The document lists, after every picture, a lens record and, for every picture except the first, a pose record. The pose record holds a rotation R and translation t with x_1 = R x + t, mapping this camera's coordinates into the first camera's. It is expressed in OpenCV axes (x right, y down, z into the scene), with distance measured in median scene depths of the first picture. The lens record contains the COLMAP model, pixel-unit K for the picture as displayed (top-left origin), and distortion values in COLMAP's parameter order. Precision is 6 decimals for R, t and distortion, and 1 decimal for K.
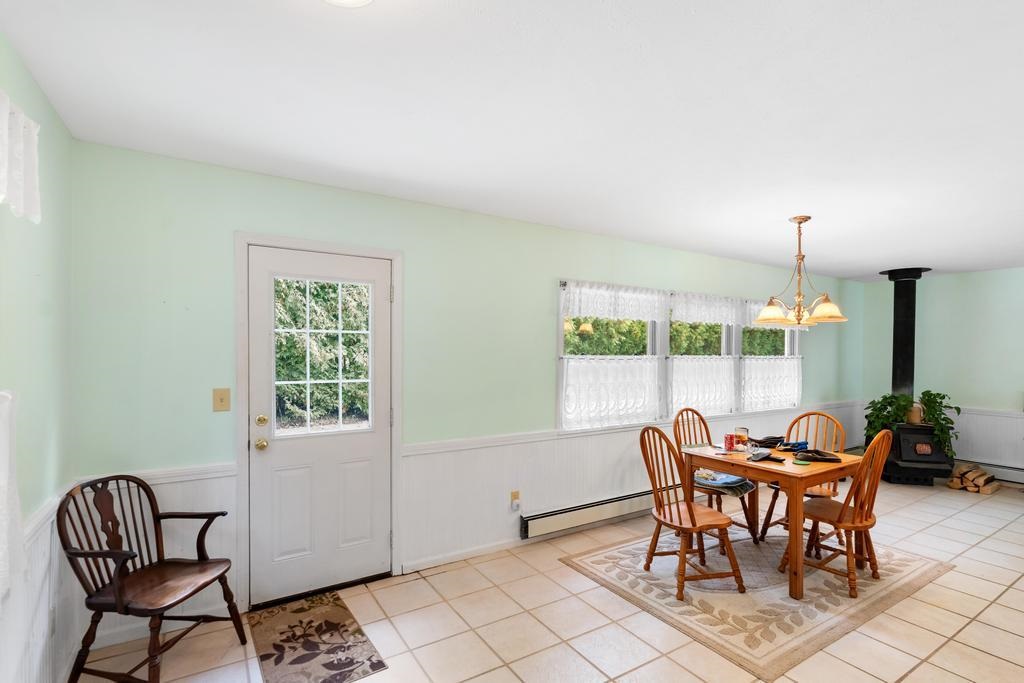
lens RADIAL K [[496.7, 0, 514.3], [0, 496.7, 362.2], [0, 0, 1]] dist [-0.000453, -0.000368]
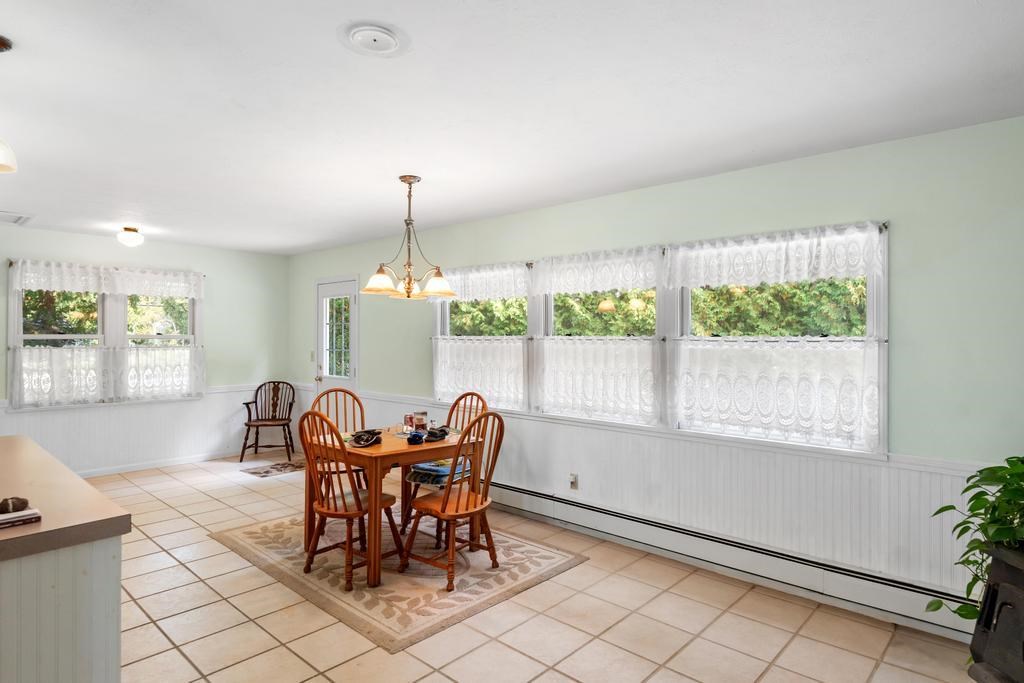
lens RADIAL K [[566.9, 0, 512.9], [0, 566.9, 336.4], [0, 0, 1]] dist [0.003193, 0.001040]
pose [[0.254845, 0.000538, -0.966982, 1.901497], [-0.017512, 0.999838, -0.004059, -0.018939], [0.966823, 0.017968, 0.254813, 1.088670]]
